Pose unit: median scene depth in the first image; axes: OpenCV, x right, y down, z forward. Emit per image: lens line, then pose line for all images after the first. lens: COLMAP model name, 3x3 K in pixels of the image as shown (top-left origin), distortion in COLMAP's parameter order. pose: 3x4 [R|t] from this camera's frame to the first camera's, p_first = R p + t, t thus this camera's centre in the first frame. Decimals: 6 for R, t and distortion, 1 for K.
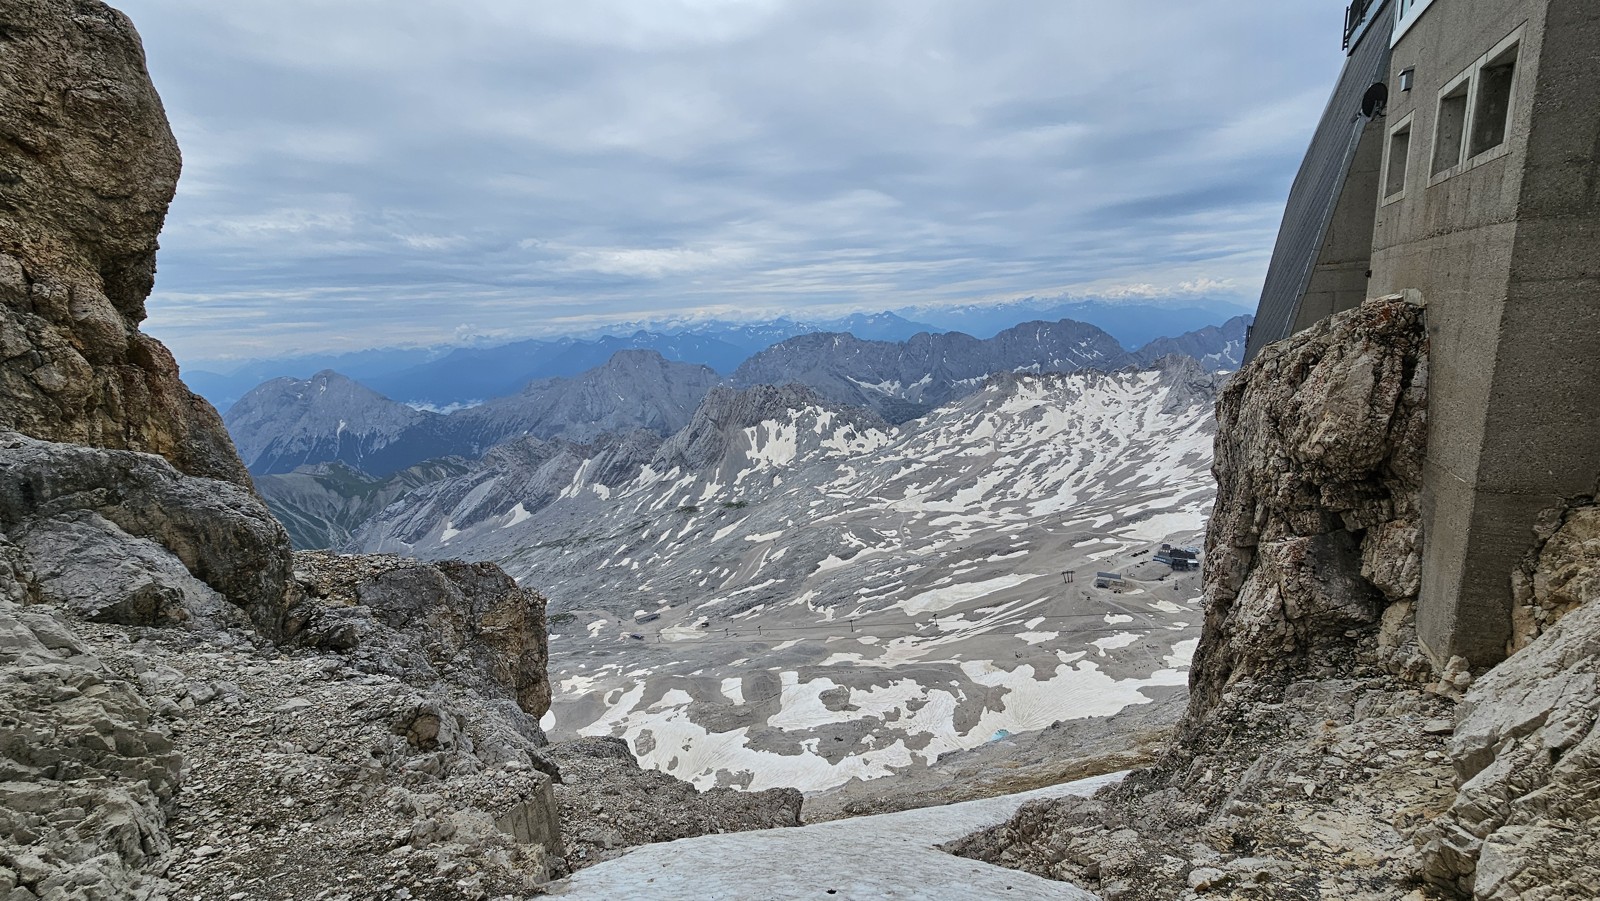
lens RADIAL K [[652.0, 0, 800.0], [0, 652.0, 450.5], [0, 0, 1]] dist [-0.001131, -0.000148]
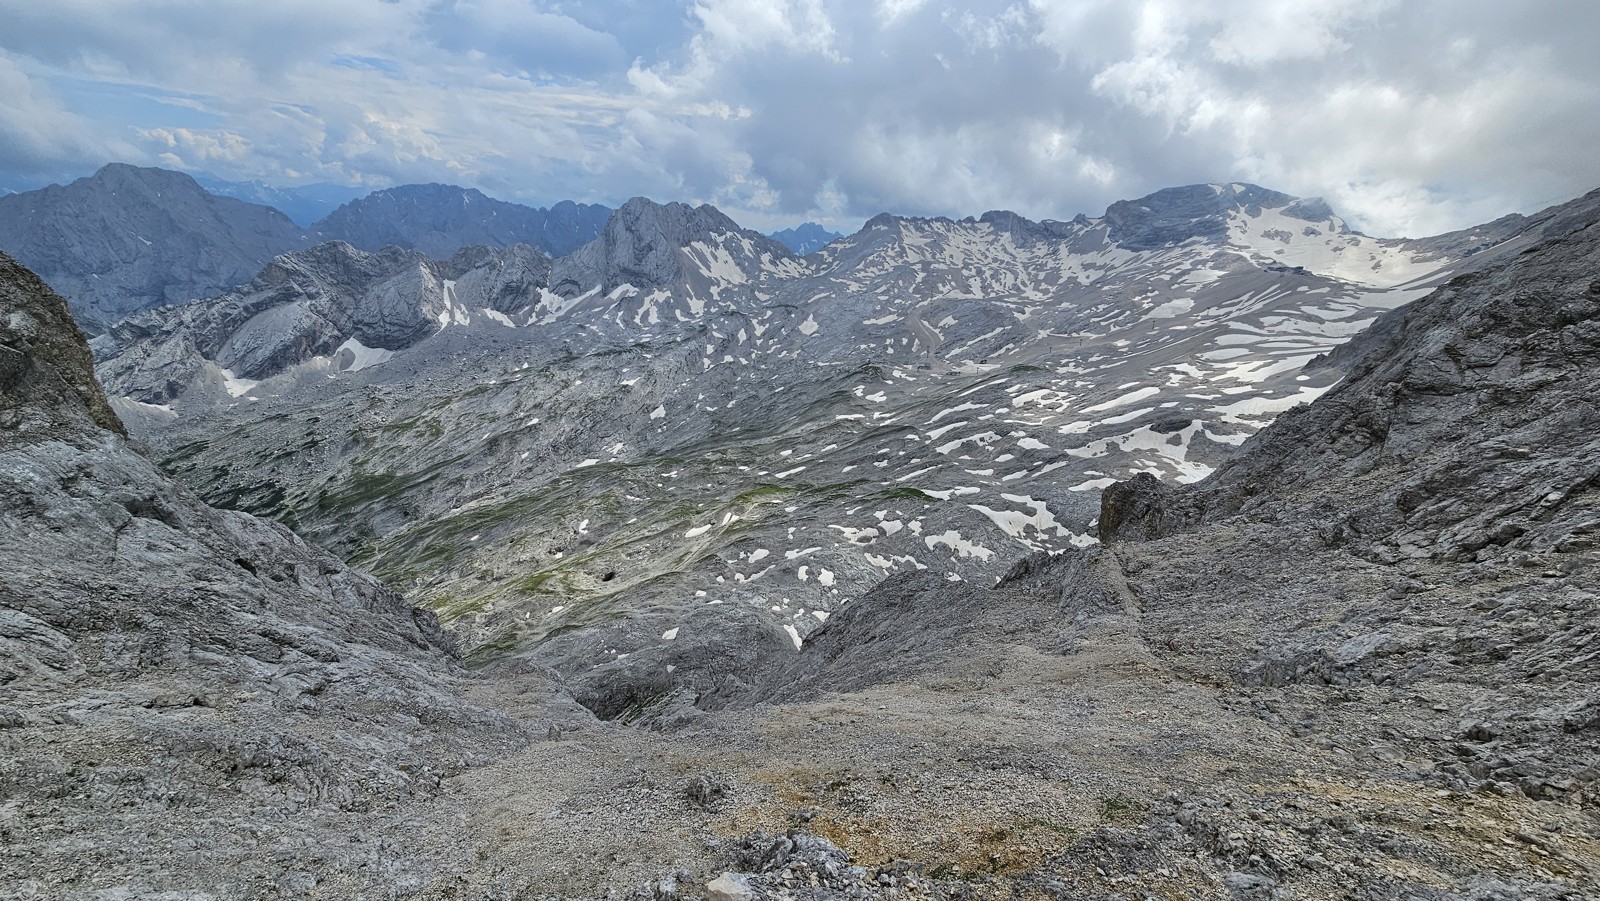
lens RADIAL K [[652.0, 0, 800.0], [0, 652.0, 450.5], [0, 0, 1]] dist [-0.001131, -0.000148]
pose [[0.731018, -0.118737, 0.671948, -0.589126], [0.030636, 0.989462, 0.141514, 0.120632], [-0.681670, -0.082863, 0.726952, 0.164677]]
